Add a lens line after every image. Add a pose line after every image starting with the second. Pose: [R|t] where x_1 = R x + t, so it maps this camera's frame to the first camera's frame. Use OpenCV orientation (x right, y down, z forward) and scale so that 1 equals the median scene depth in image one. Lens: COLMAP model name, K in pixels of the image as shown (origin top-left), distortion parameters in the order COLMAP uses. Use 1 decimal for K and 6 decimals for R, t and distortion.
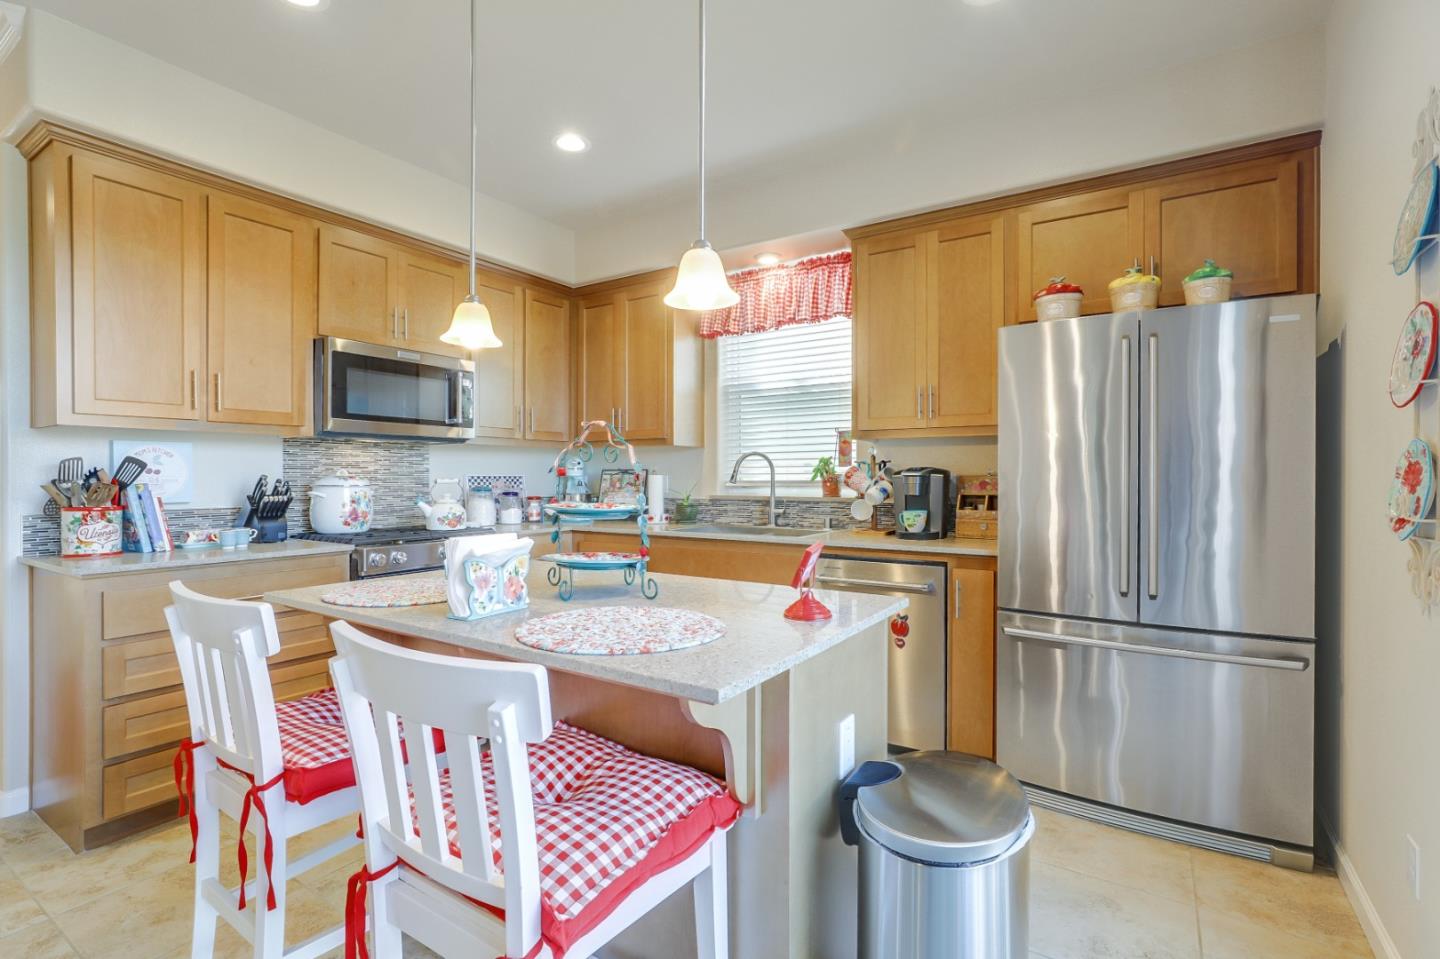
lens RADIAL K [[657.0, 0, 725.6], [0, 657.0, 482.6], [0, 0, 1]] dist [-0.041295, 0.011448]
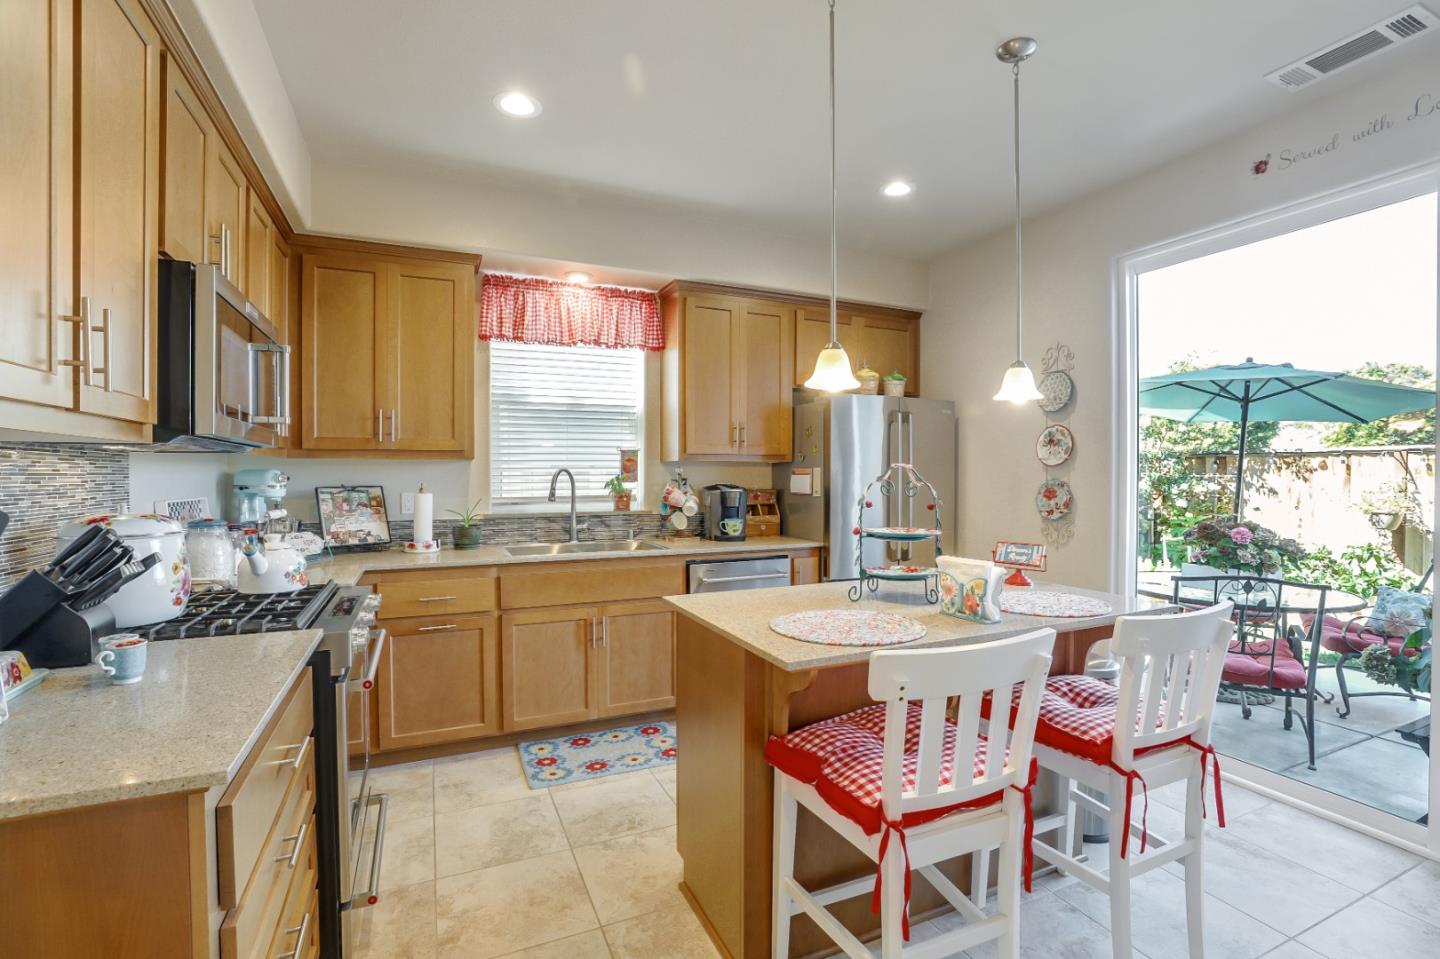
lens RADIAL K [[657.0, 0, 723.3], [0, 657.0, 481.3], [0, 0, 1]] dist [-0.041295, 0.011448]
pose [[0.529939, -0.008995, 0.847988, -0.661465], [0.006276, 0.999958, 0.006685, -0.031966], [-0.848012, 0.001779, 0.529974, 0.273438]]
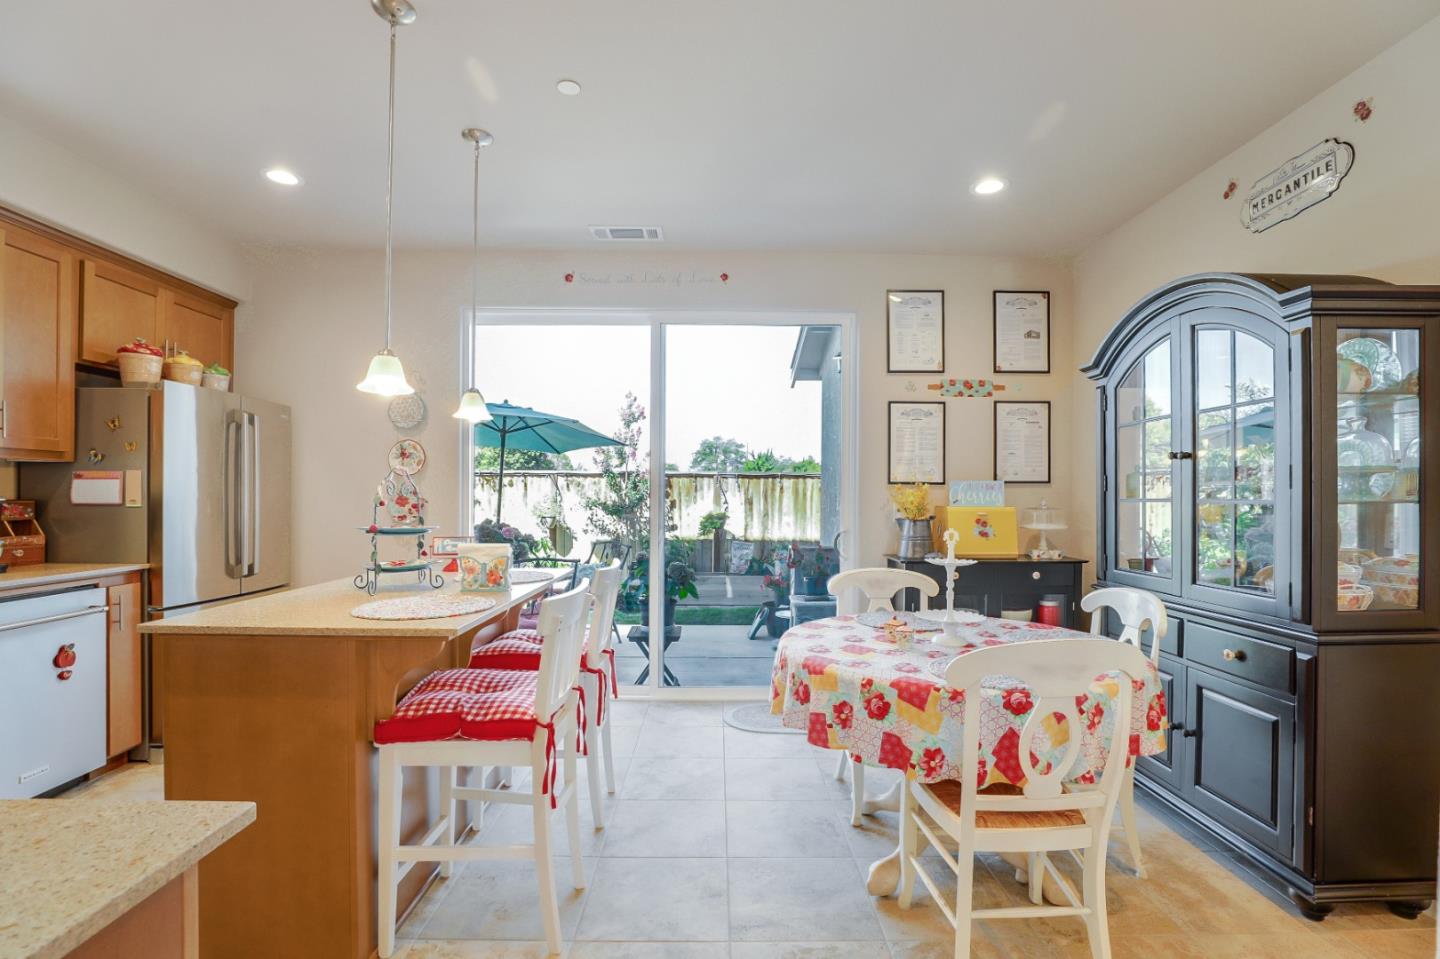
lens RADIAL K [[657.0, 0, 730.0], [0, 657.0, 501.0], [0, 0, 1]] dist [-0.041295, 0.011448]
pose [[-0.561524, -0.010828, 0.827390, -0.790451], [-0.000377, 0.999918, 0.012830, -0.017346], [-0.827460, 0.006892, -0.561482, 0.536769]]
